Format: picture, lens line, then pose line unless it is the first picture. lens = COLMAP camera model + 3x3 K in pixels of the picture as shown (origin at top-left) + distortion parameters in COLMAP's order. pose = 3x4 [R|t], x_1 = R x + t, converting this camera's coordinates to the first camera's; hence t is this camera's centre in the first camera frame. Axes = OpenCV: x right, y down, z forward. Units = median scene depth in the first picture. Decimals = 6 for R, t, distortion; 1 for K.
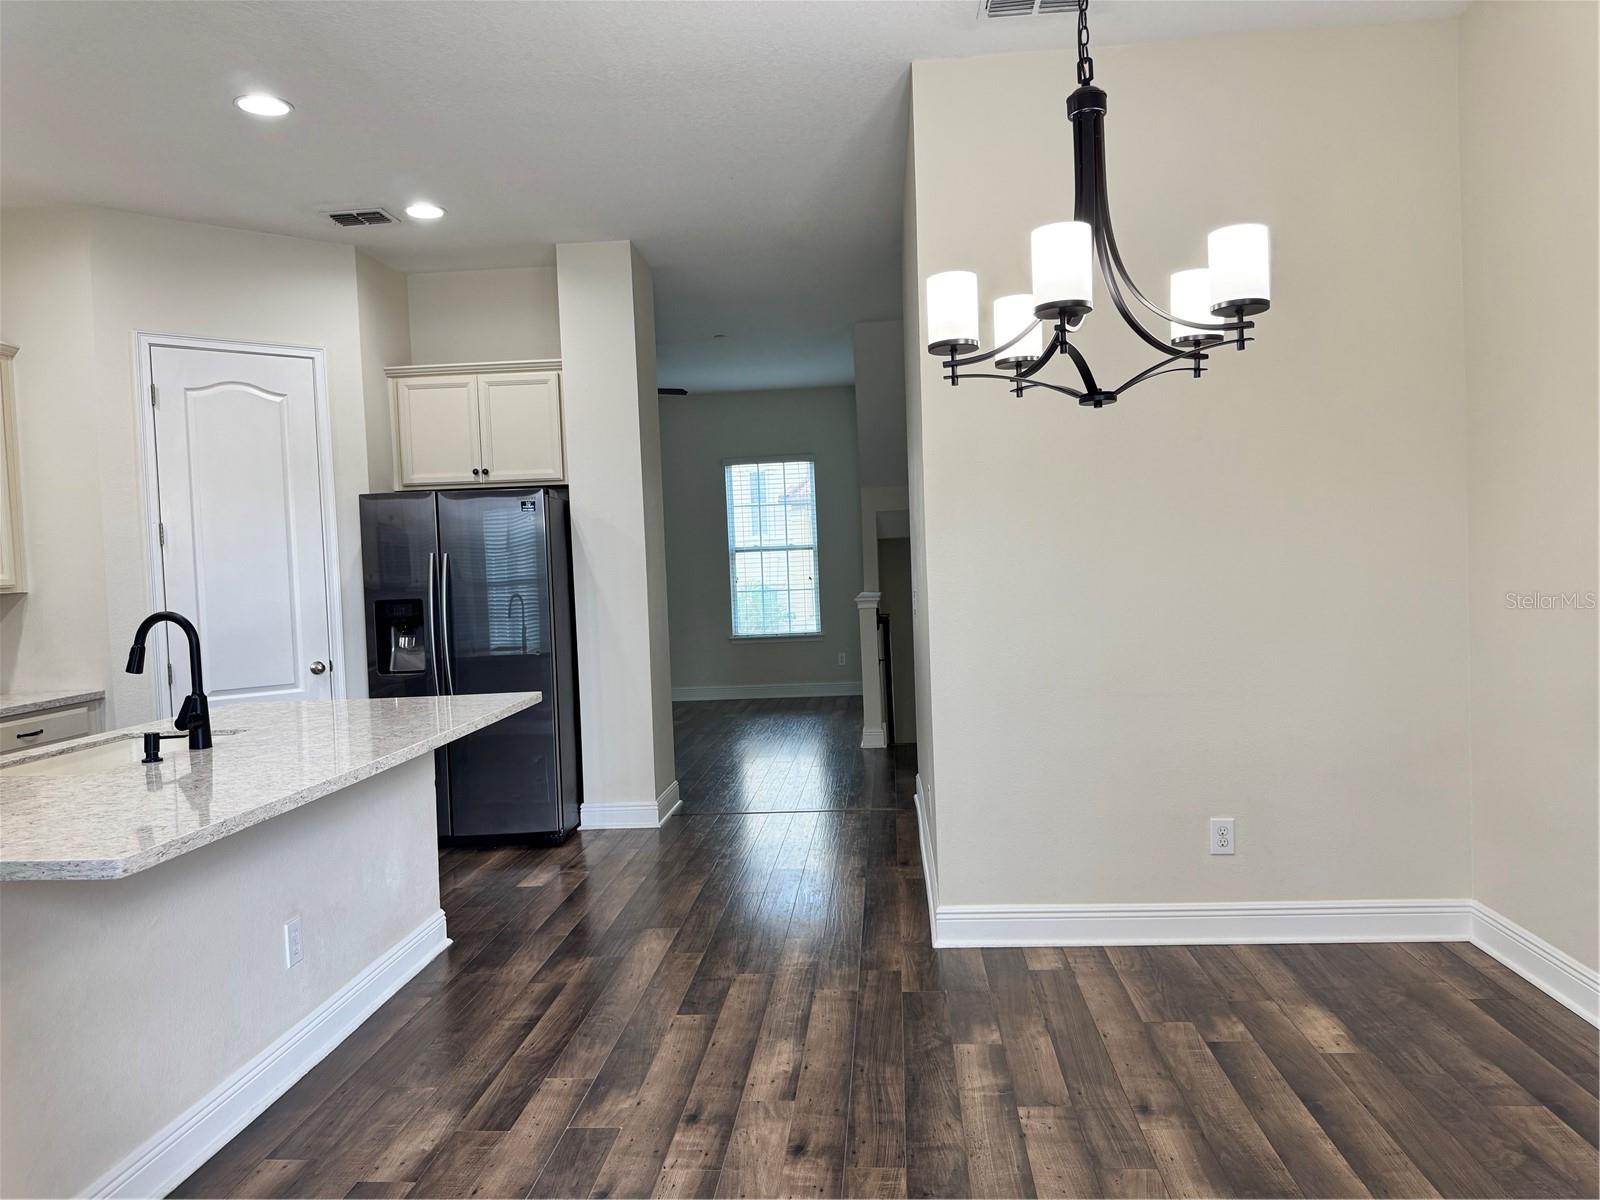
lens RADIAL K [[1142.5, 0, 804.3], [0, 1142.5, 599.2], [0, 0, 1]] dist [0.031844, -0.030455]
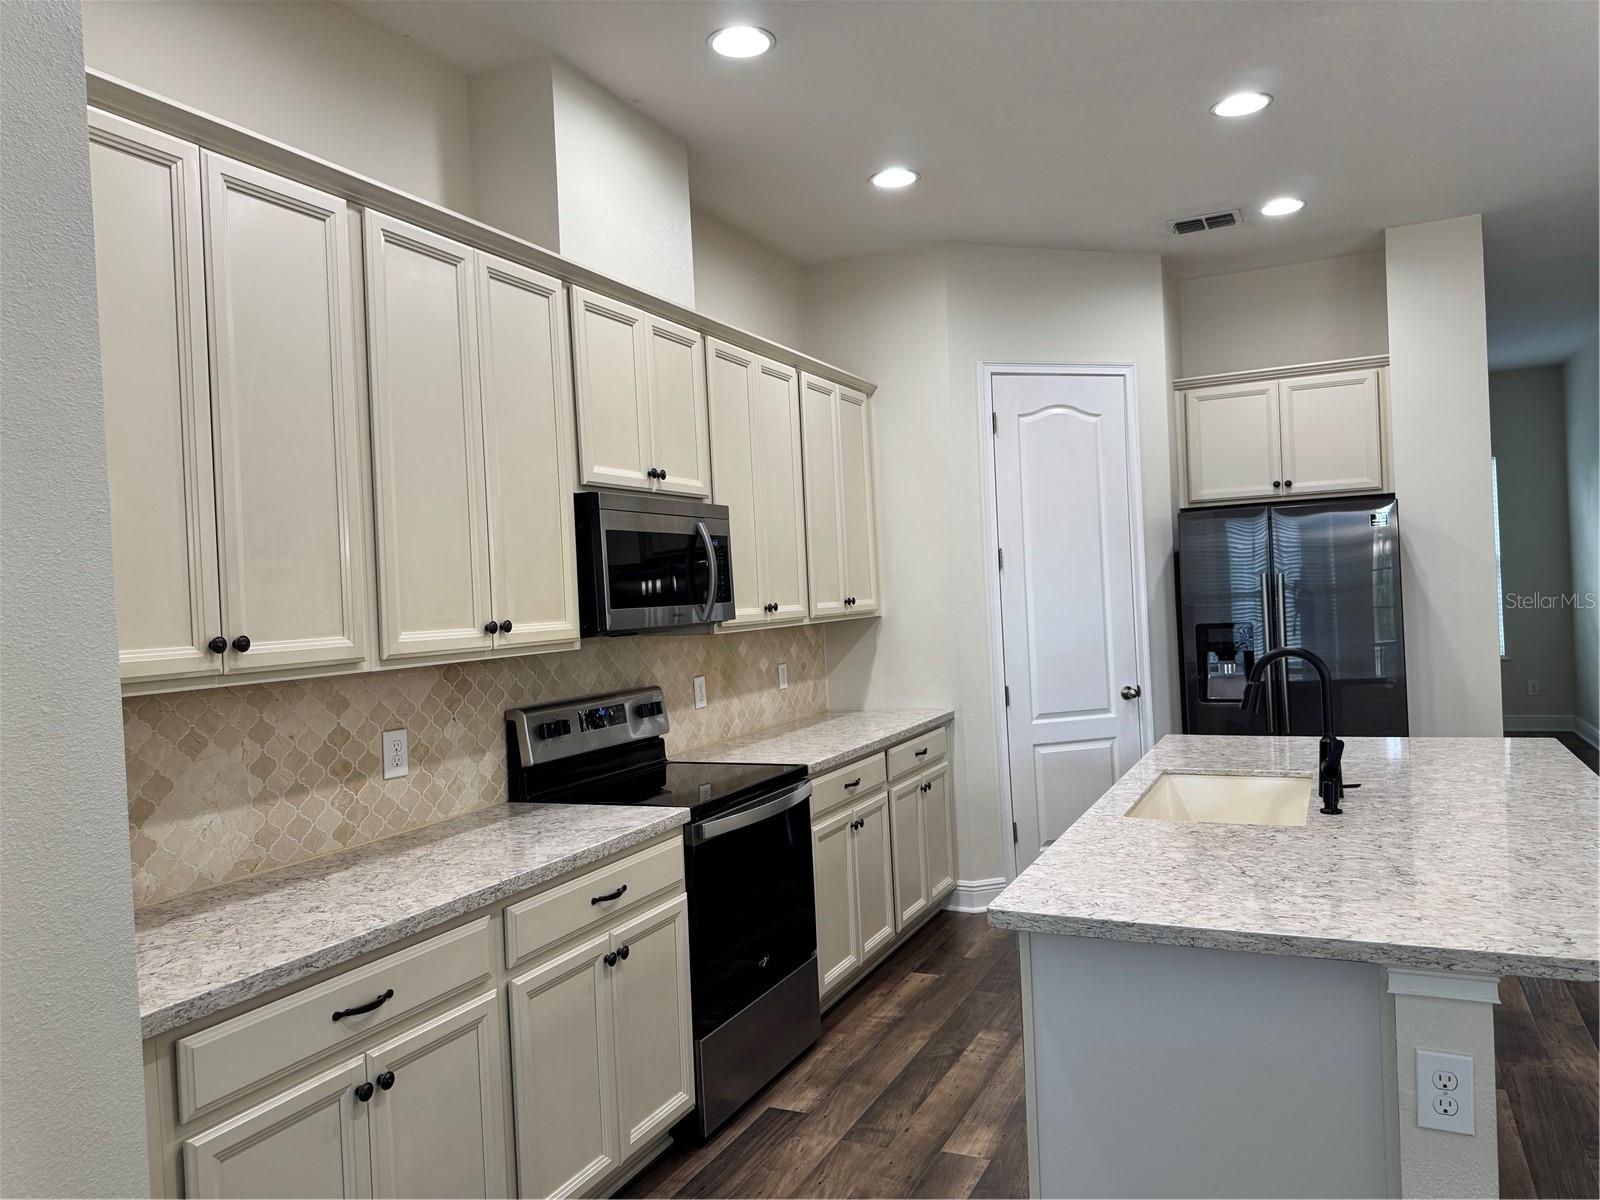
lens RADIAL K [[1142.5, 0, 788.9], [0, 1142.5, 592.5], [0, 0, 1]] dist [0.031844, -0.030455]
pose [[0.930997, -0.005851, -0.364979, -0.332732], [0.000828, 0.999903, -0.013917, -0.011641], [0.365025, 0.012655, 0.930912, -0.008393]]
